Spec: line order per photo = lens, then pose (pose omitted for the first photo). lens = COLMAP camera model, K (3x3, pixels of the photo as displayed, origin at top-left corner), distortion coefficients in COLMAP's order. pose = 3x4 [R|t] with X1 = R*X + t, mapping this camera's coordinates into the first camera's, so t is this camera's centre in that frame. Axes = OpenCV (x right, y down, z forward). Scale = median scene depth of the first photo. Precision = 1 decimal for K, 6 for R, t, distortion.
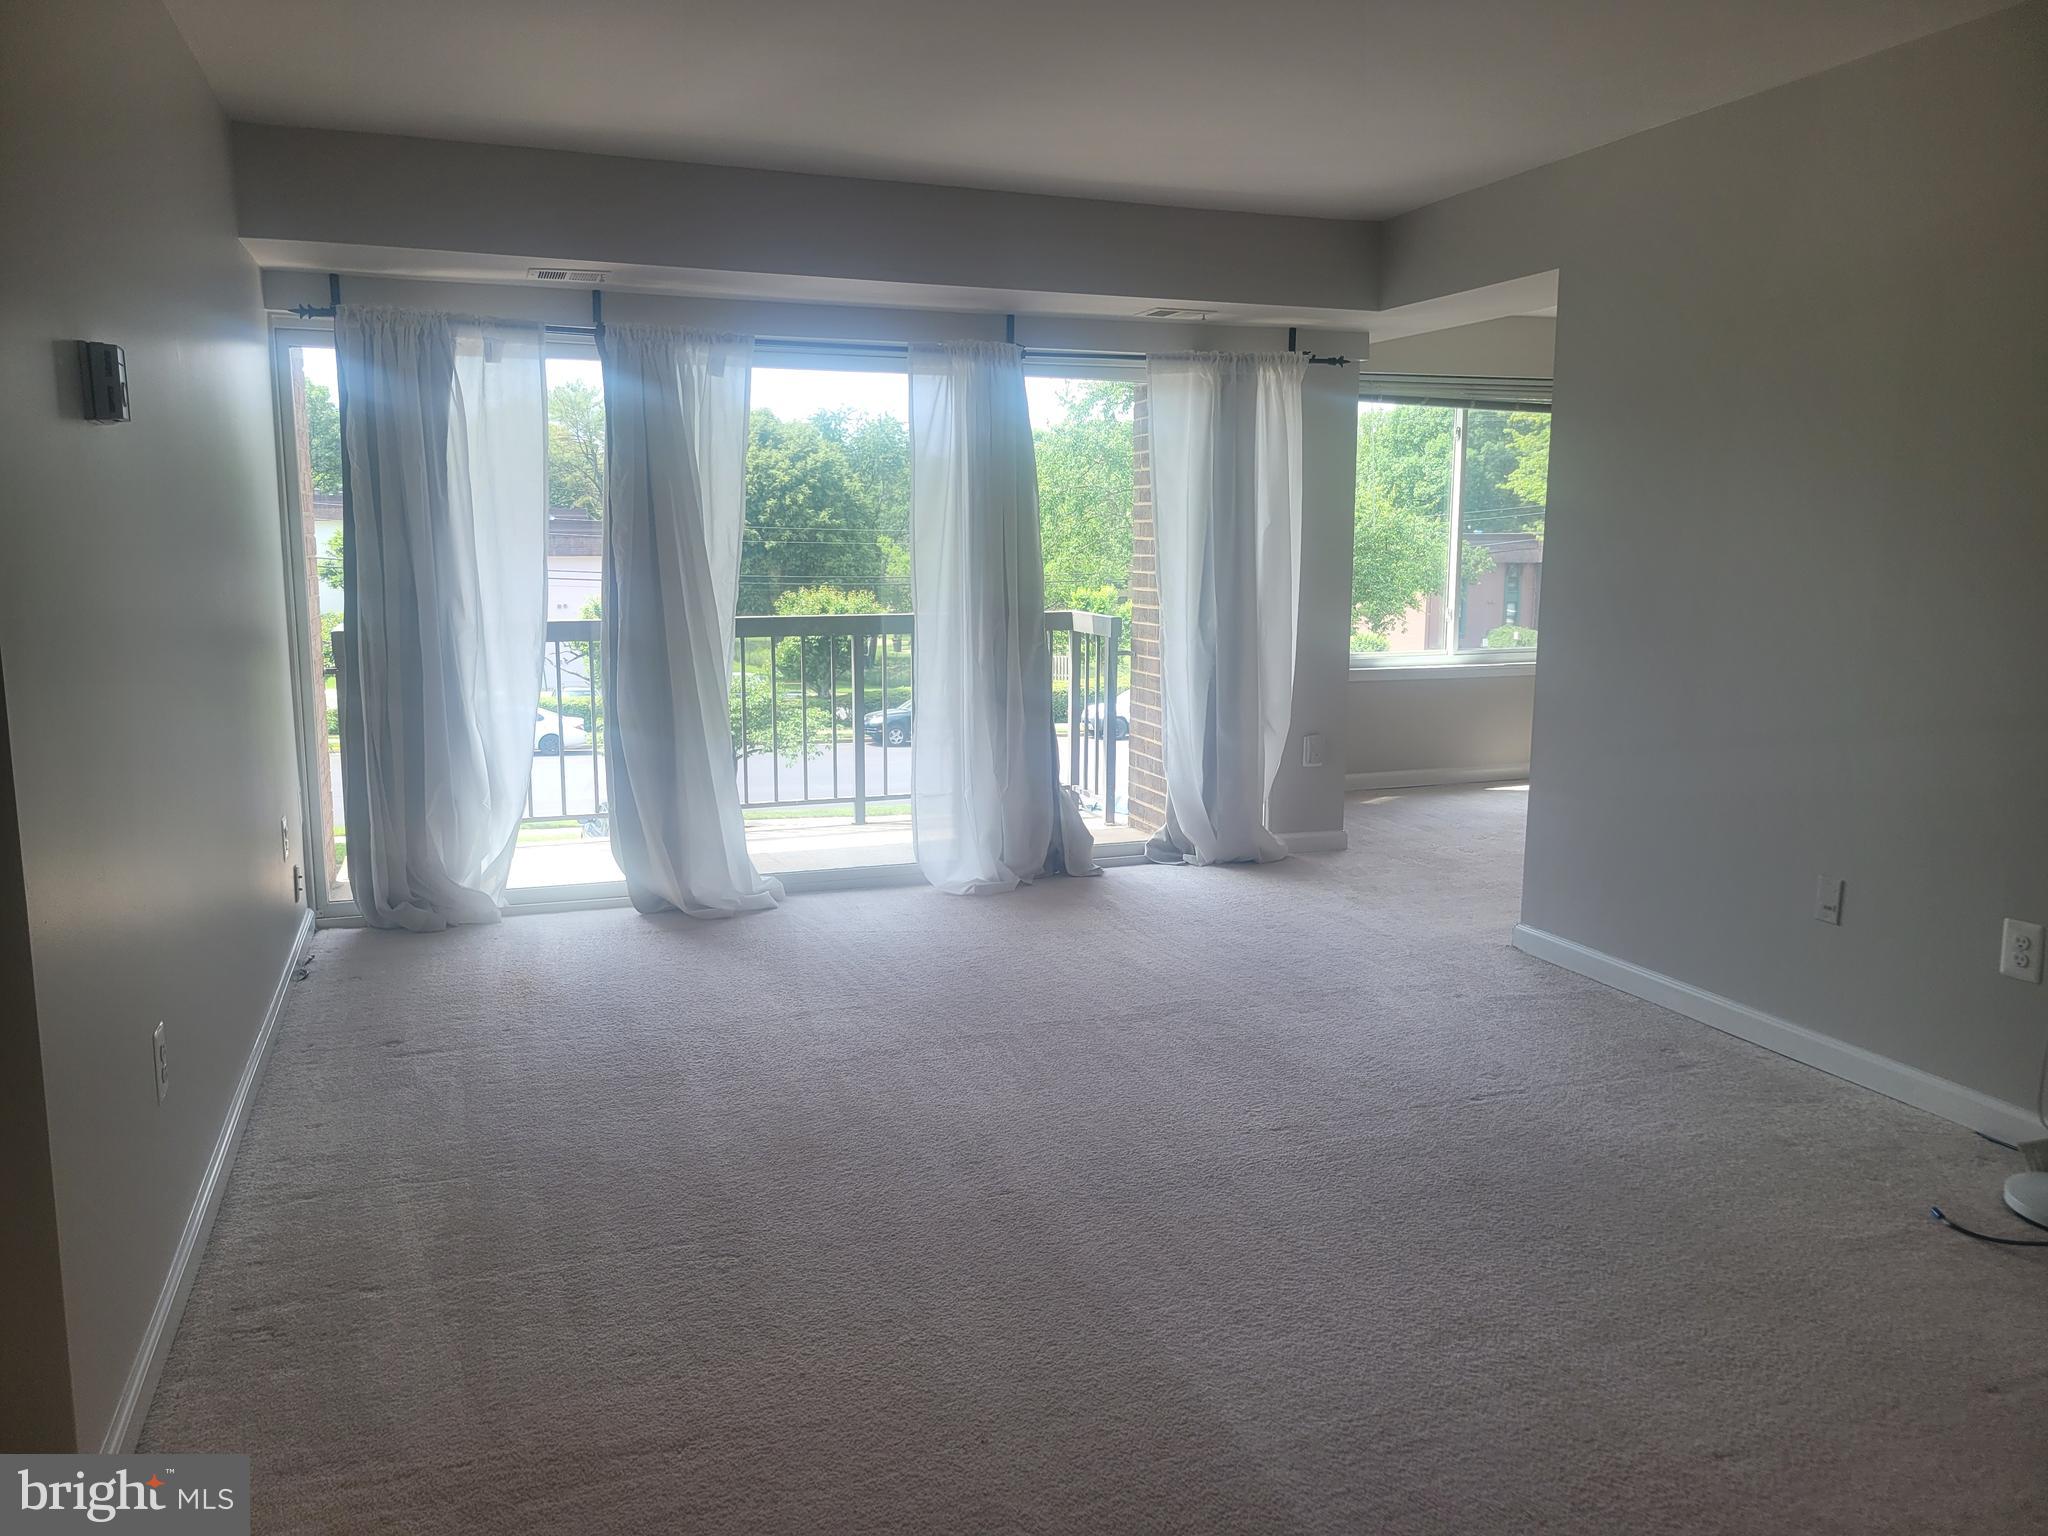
lens RADIAL K [[1568.3, 0, 1027.4], [0, 1568.3, 834.3], [0, 0, 1]] dist [0.000150, 0.002163]
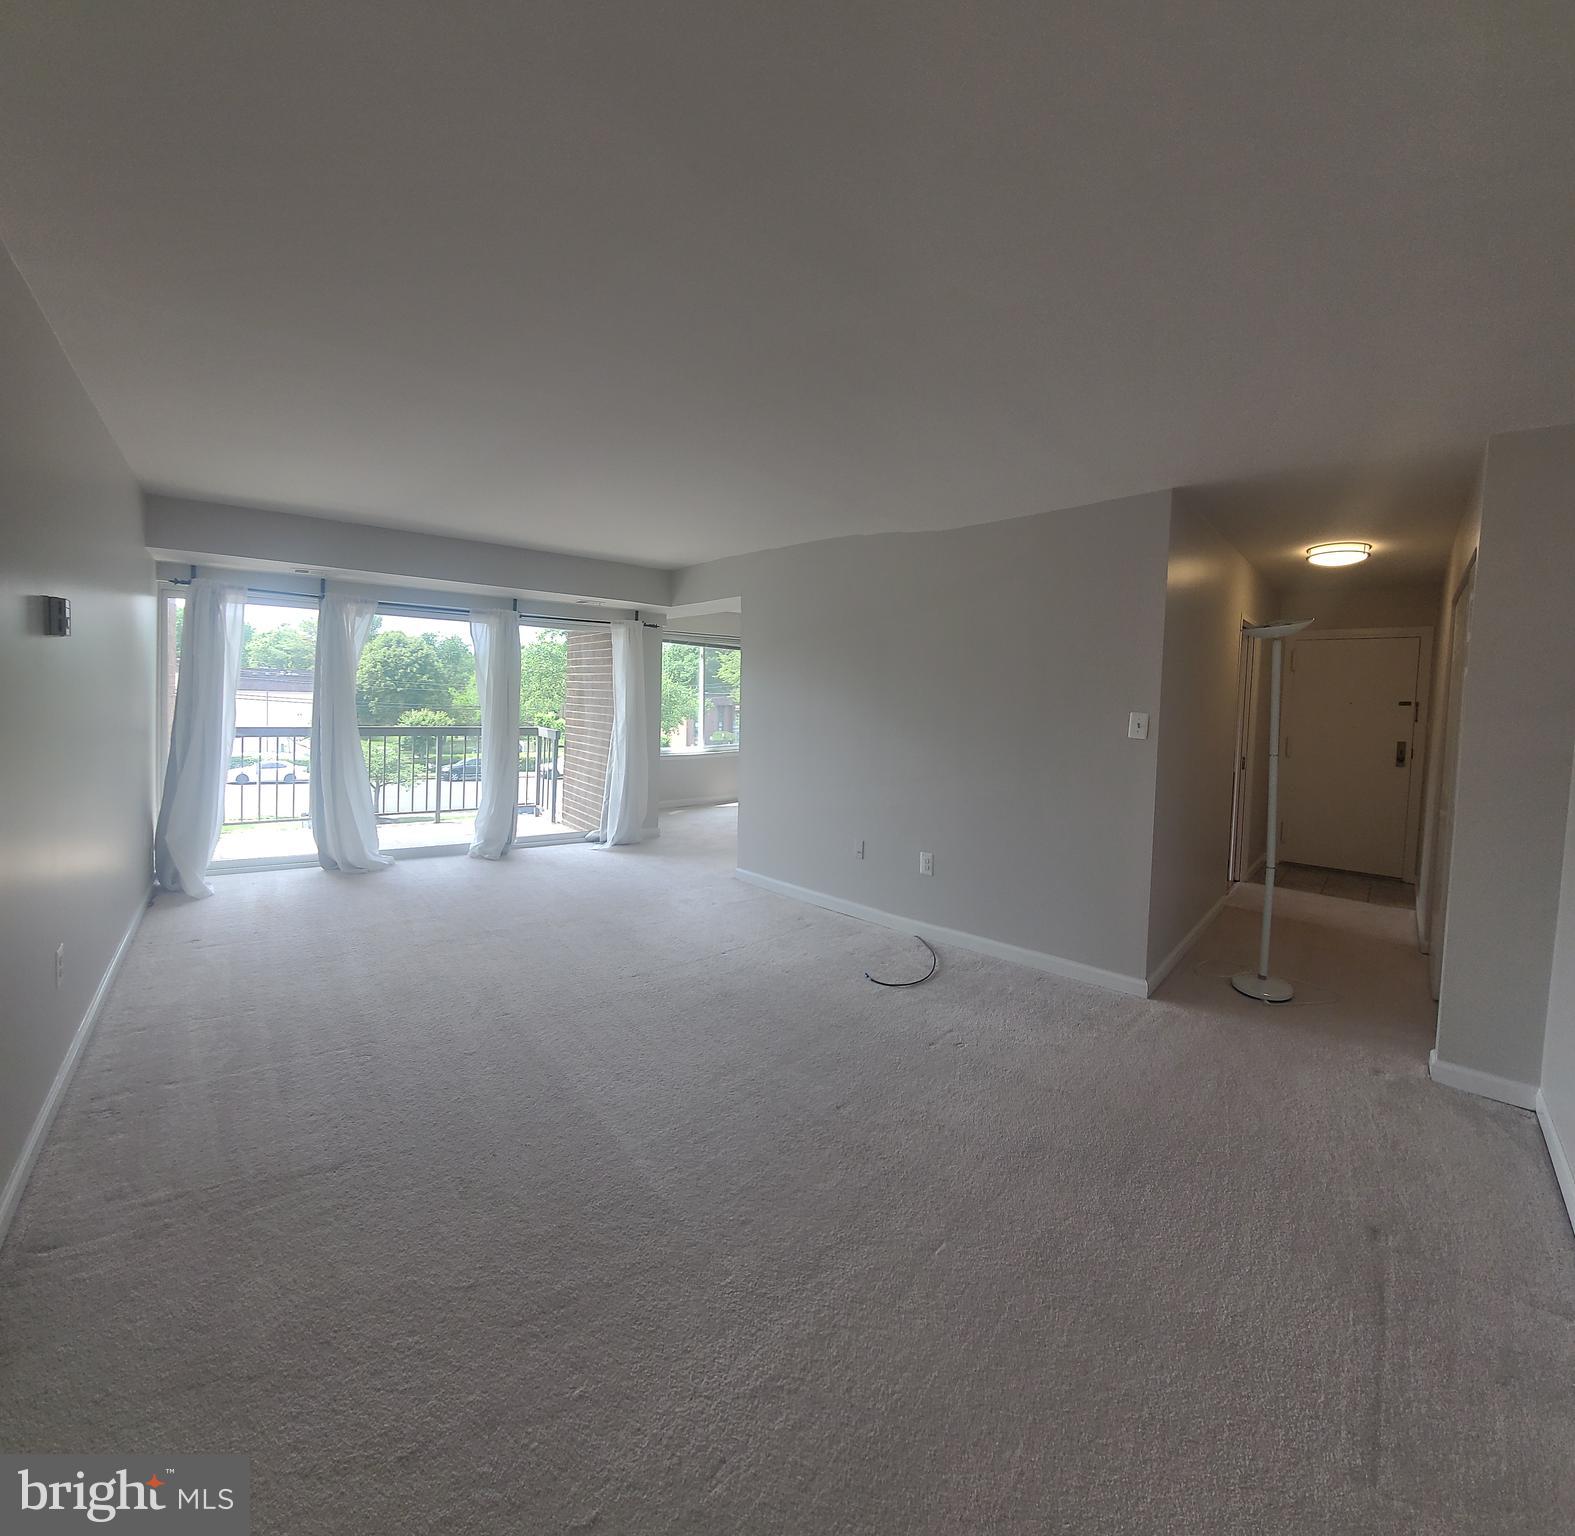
lens RADIAL K [[813.5, 0, 787.5], [0, 813.5, 768.0], [0, 0, 1]] dist [-0.066503, -0.000507]
pose [[0.939184, -0.010820, 0.343245, -0.030221], [0.052630, 0.992231, -0.112729, 0.071195], [-0.339359, 0.123938, 0.932456, -0.204595]]
